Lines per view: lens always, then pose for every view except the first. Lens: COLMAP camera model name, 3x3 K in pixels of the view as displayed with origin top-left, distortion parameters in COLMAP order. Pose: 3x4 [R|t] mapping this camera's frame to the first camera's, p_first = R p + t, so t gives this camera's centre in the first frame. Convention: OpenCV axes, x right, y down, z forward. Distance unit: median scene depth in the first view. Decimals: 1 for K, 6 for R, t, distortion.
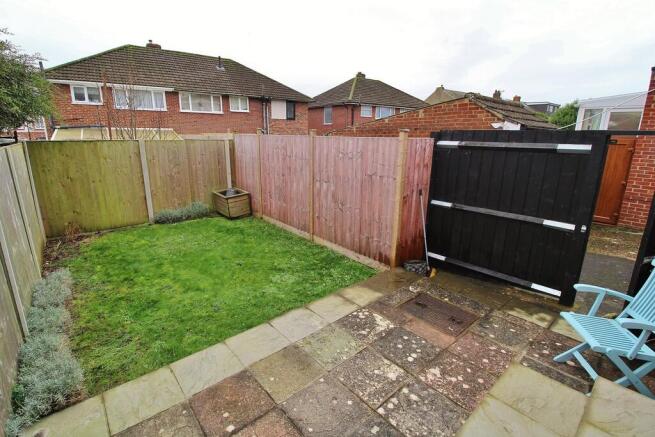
lens RADIAL K [[306.0, 0, 327.3], [0, 306.0, 209.0], [0, 0, 1]] dist [-0.022801, -0.000310]
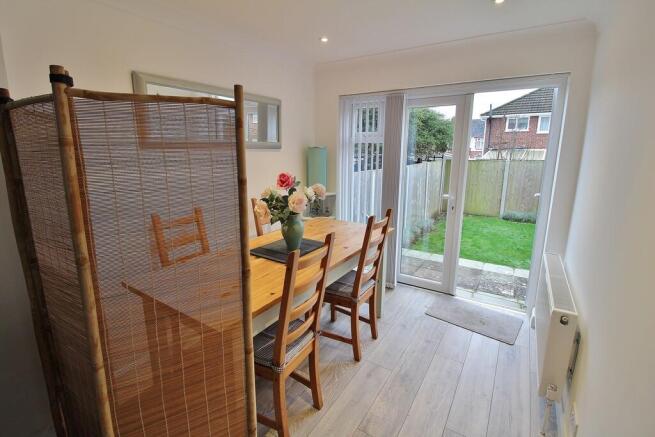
lens RADIAL K [[306.0, 0, 327.3], [0, 306.0, 209.0], [0, 0, 1]] dist [-0.022801, -0.000310]
pose [[0.294094, 0.170290, -0.940484, 0.545608], [-0.223230, 0.969023, 0.105652, 0.037089], [0.929342, 0.178873, 0.322997, -0.239044]]
